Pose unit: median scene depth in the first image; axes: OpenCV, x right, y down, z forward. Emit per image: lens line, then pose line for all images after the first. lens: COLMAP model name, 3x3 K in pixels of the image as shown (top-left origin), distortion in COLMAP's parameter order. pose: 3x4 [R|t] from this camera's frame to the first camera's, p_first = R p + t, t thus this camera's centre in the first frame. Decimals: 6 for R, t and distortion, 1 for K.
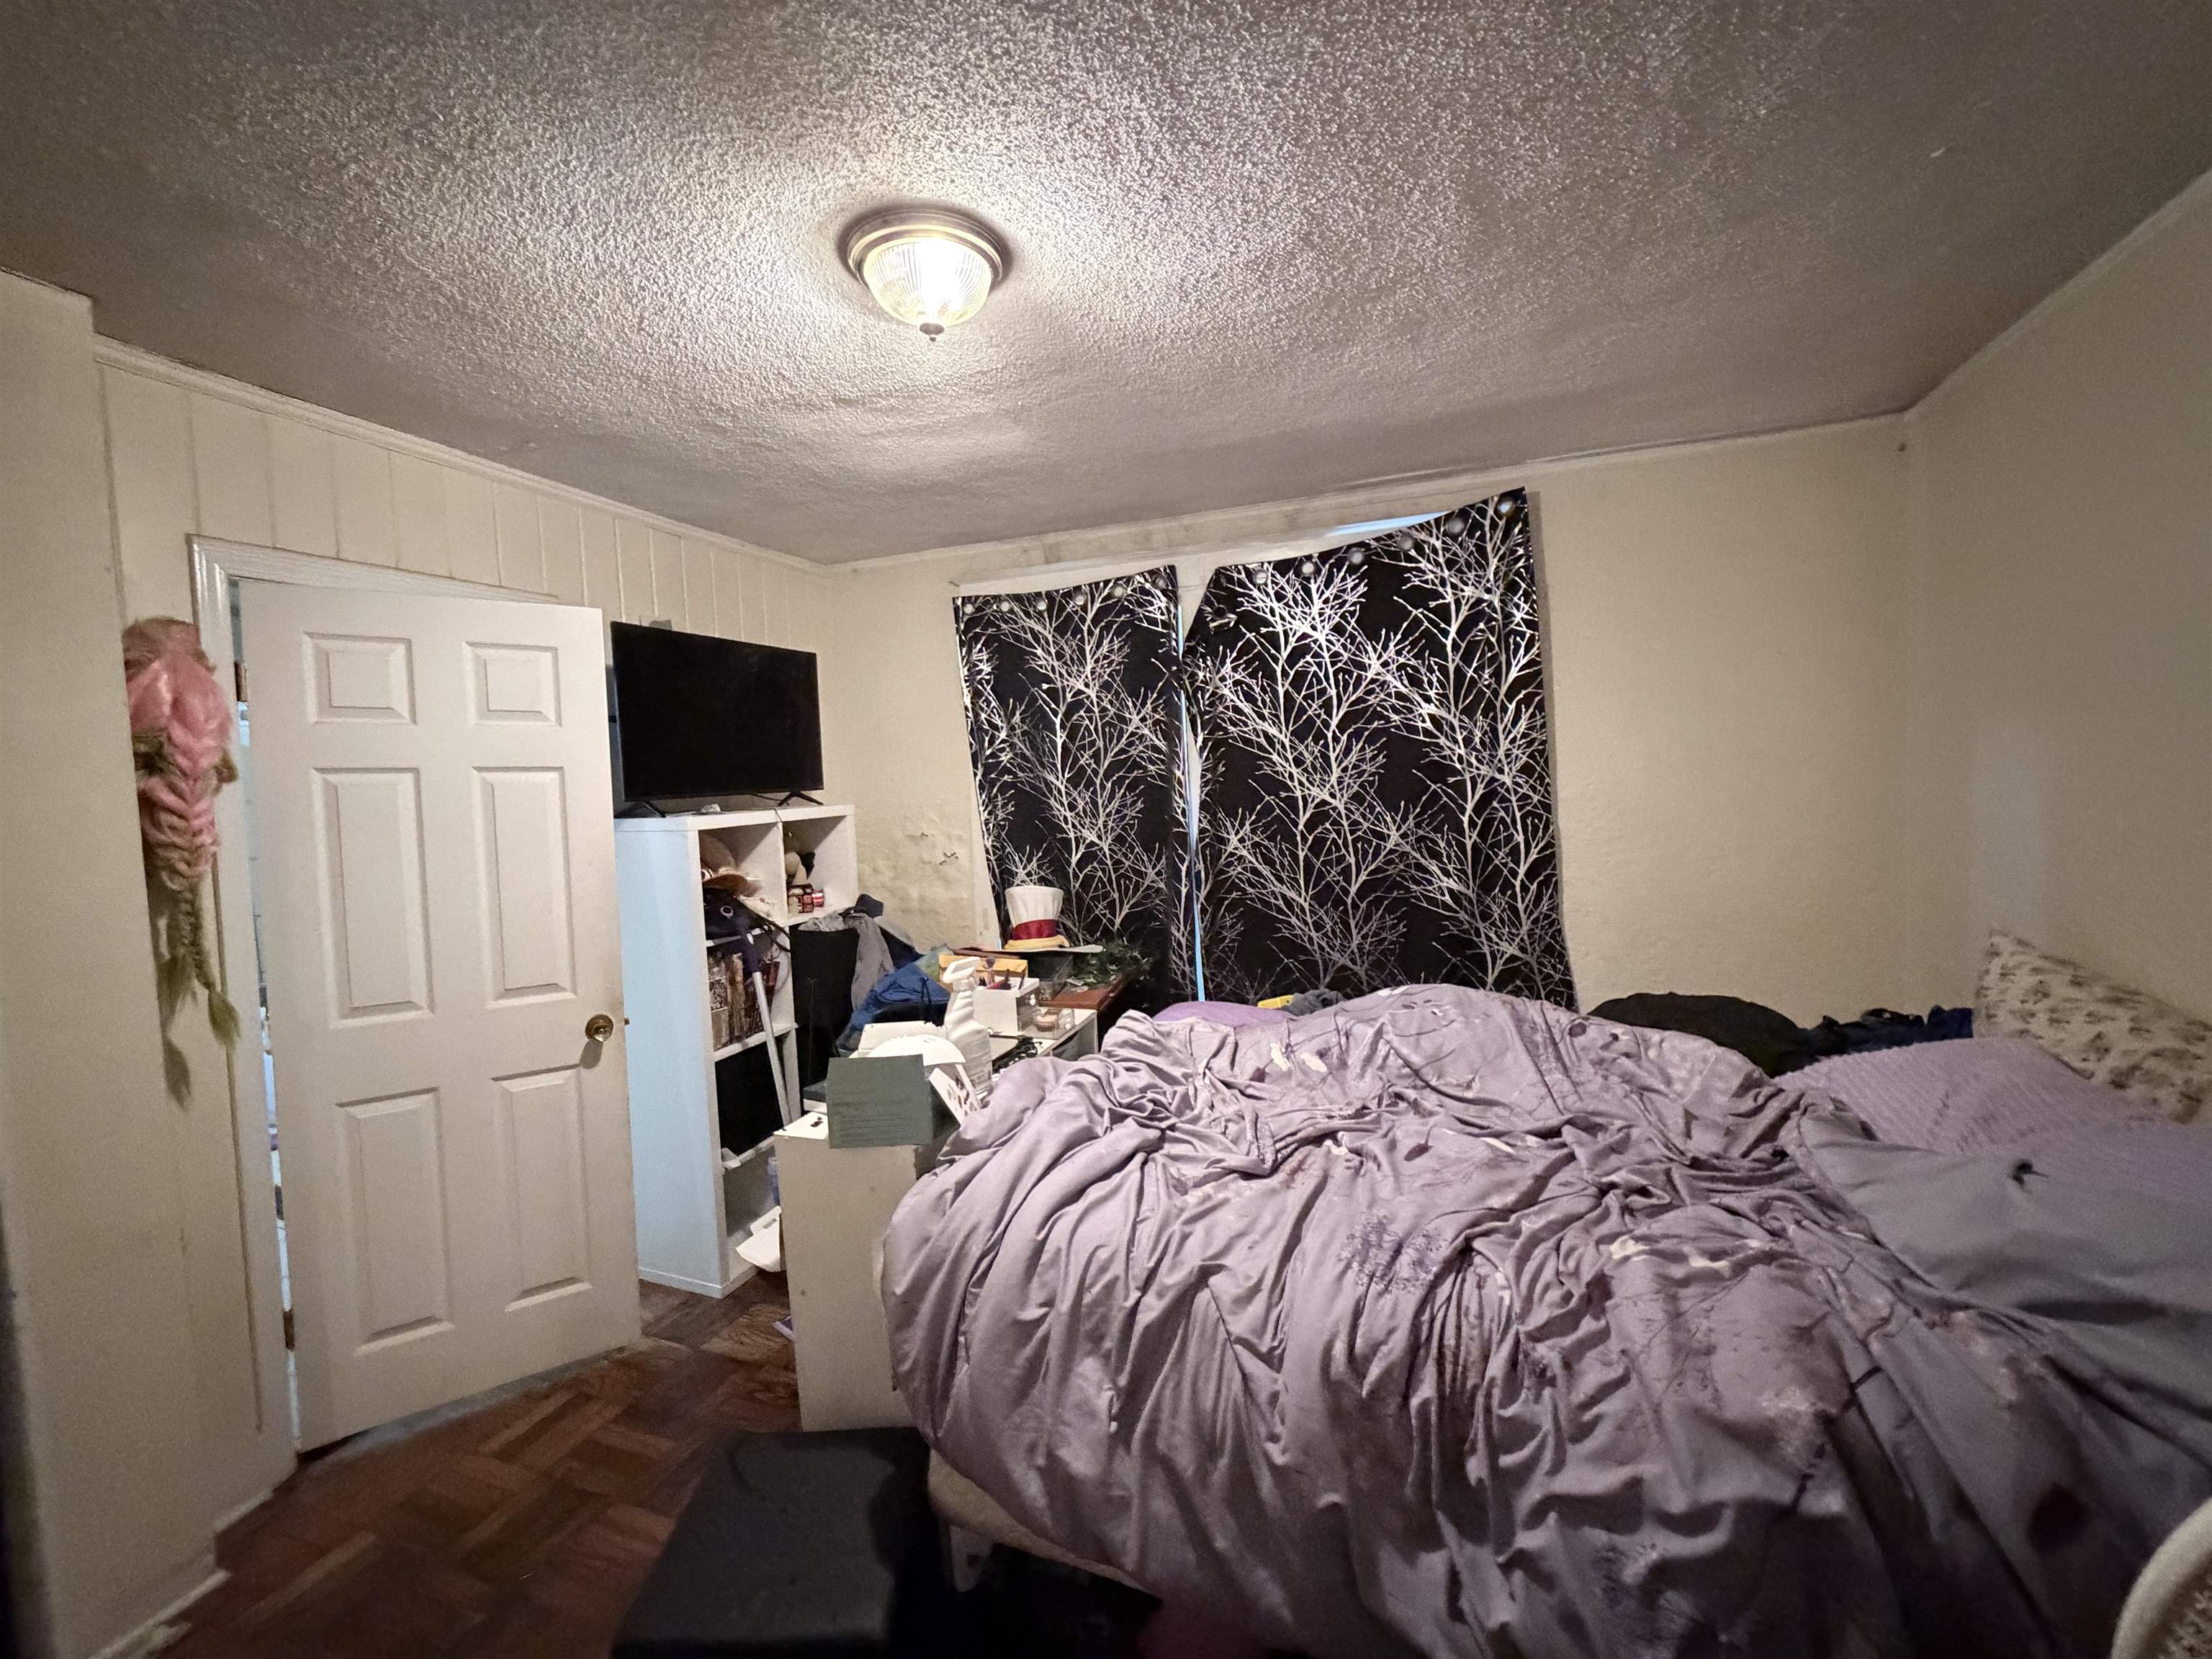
lens RADIAL K [[887.6, 0, 1107.1], [0, 887.6, 827.0], [0, 0, 1]] dist [0.001354, 0.000327]
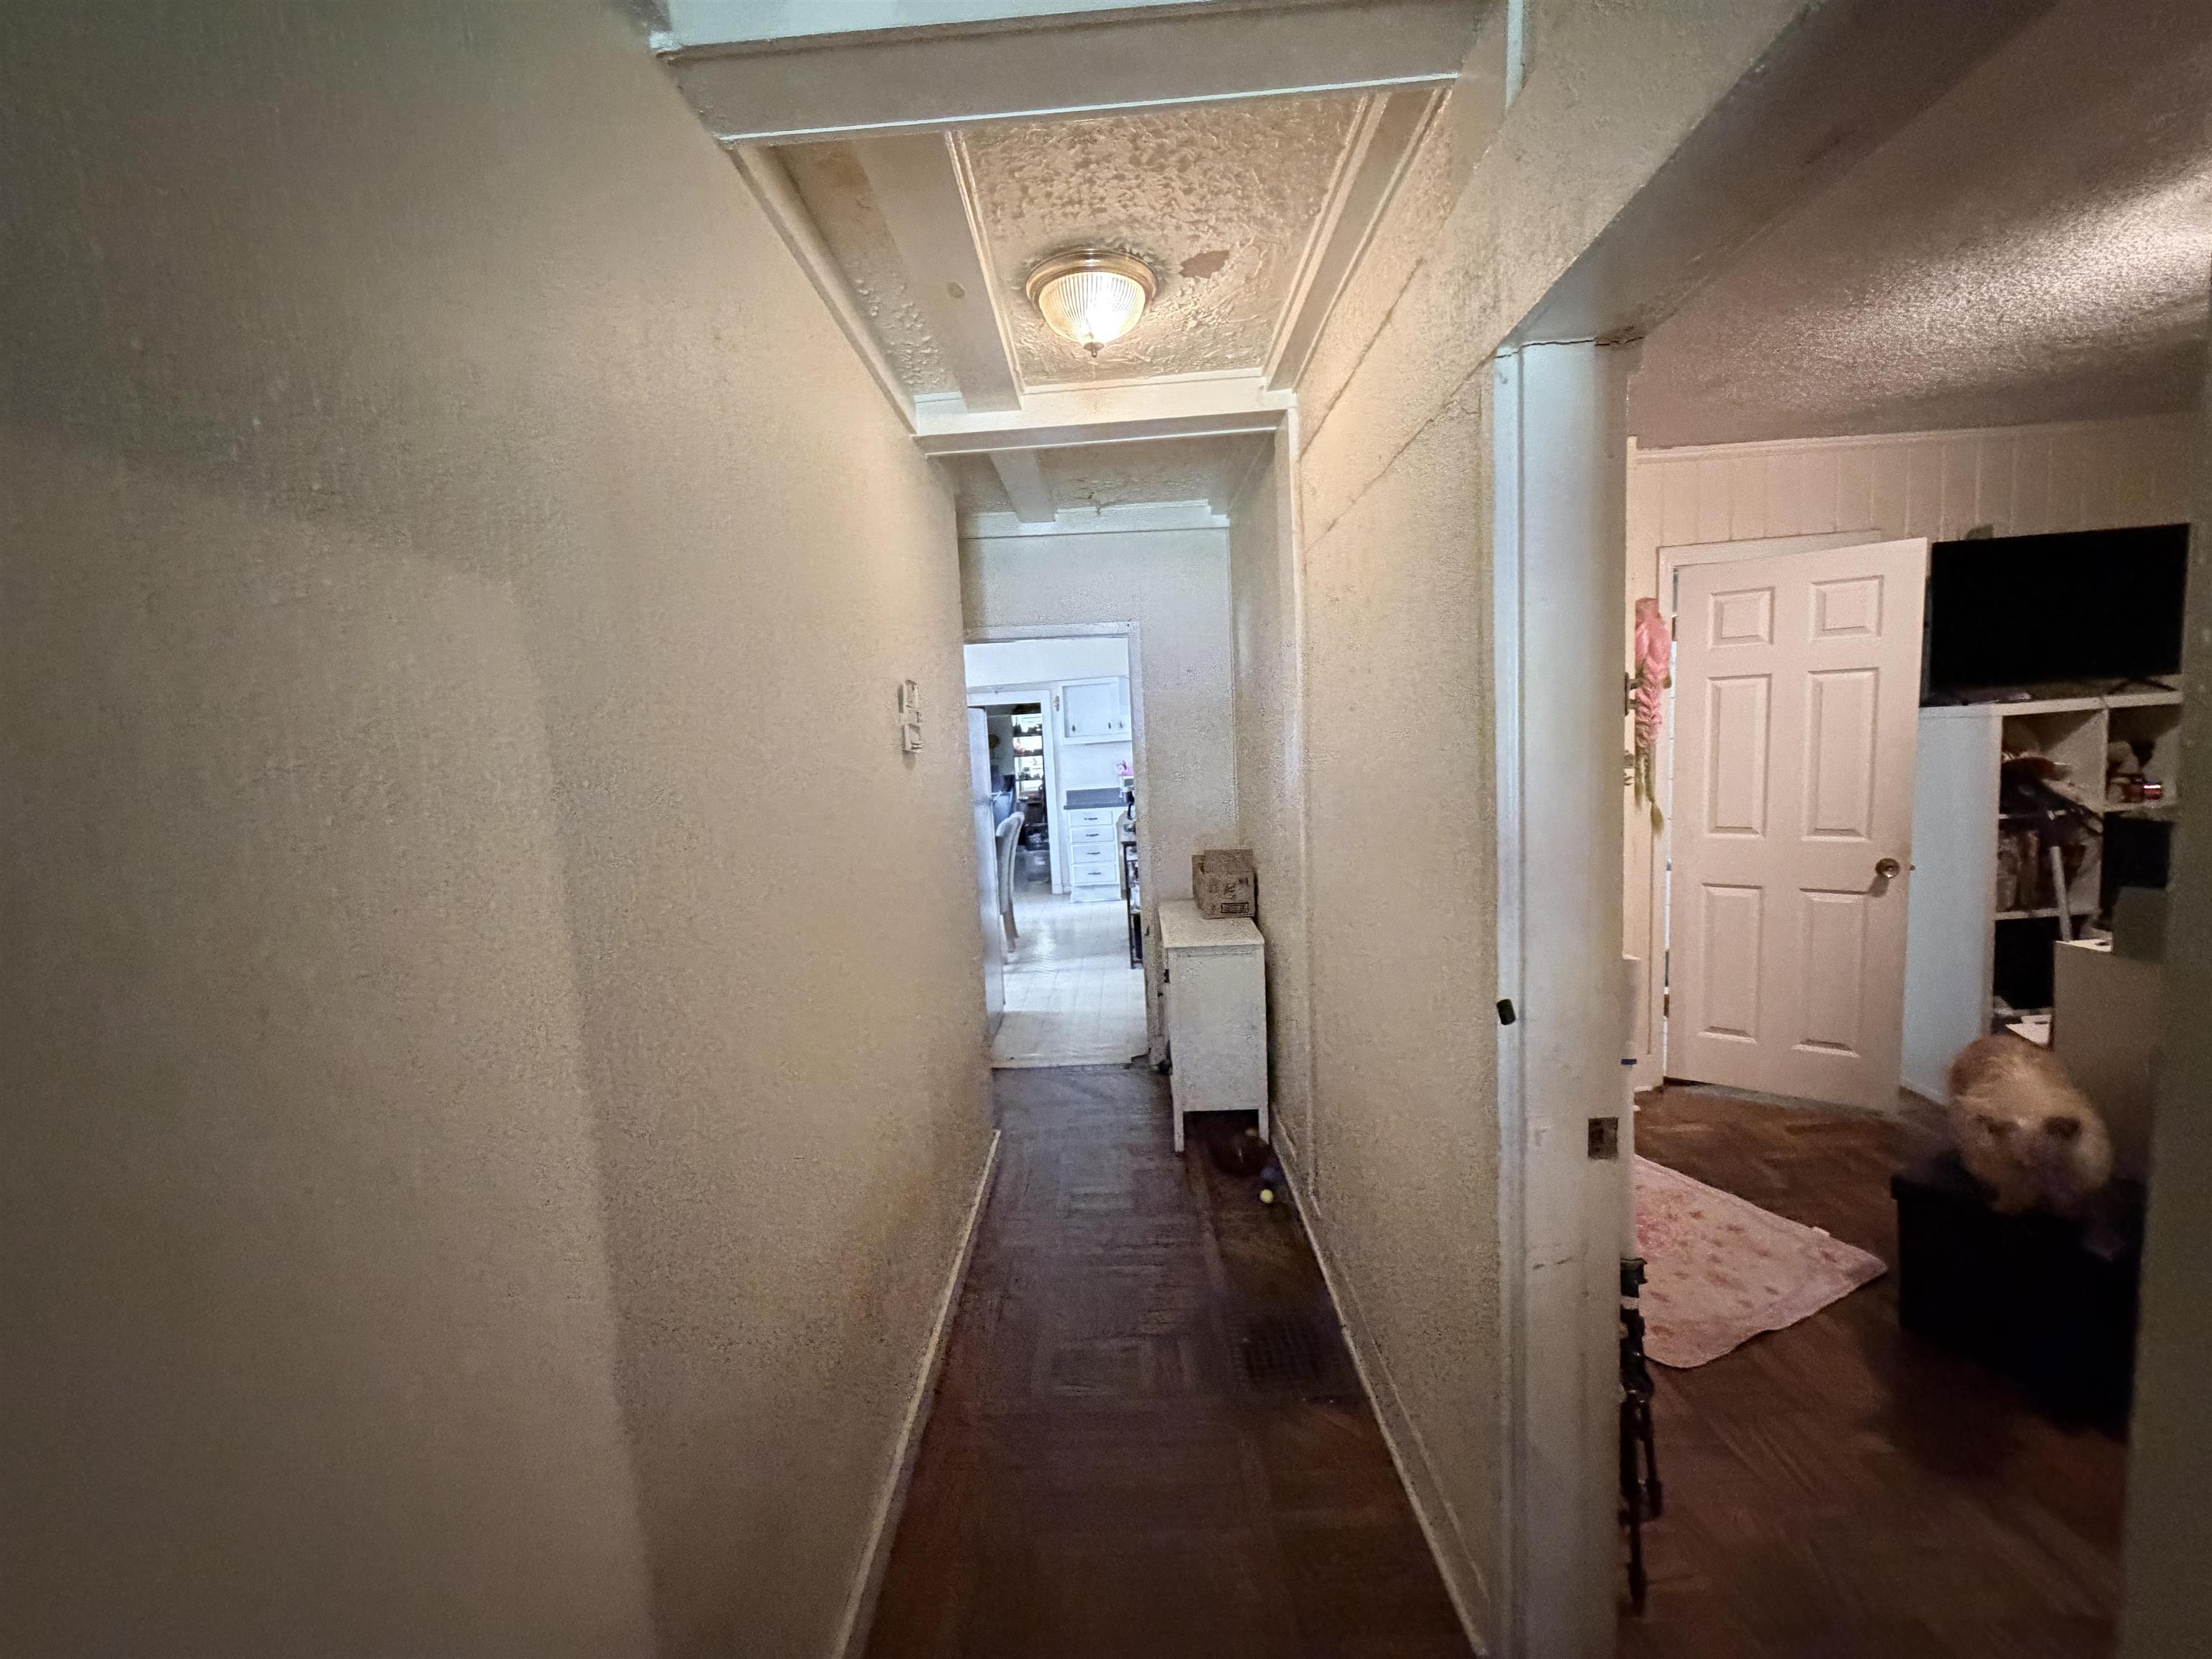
lens RADIAL K [[887.6, 0, 1102.7], [0, 887.6, 833.7], [0, 0, 1]] dist [0.001354, 0.000327]
pose [[0.362967, 0.114710, -0.924714, 0.194256], [-0.003756, 0.992566, 0.121653, 0.018988], [0.931795, -0.040683, 0.360699, -0.499310]]
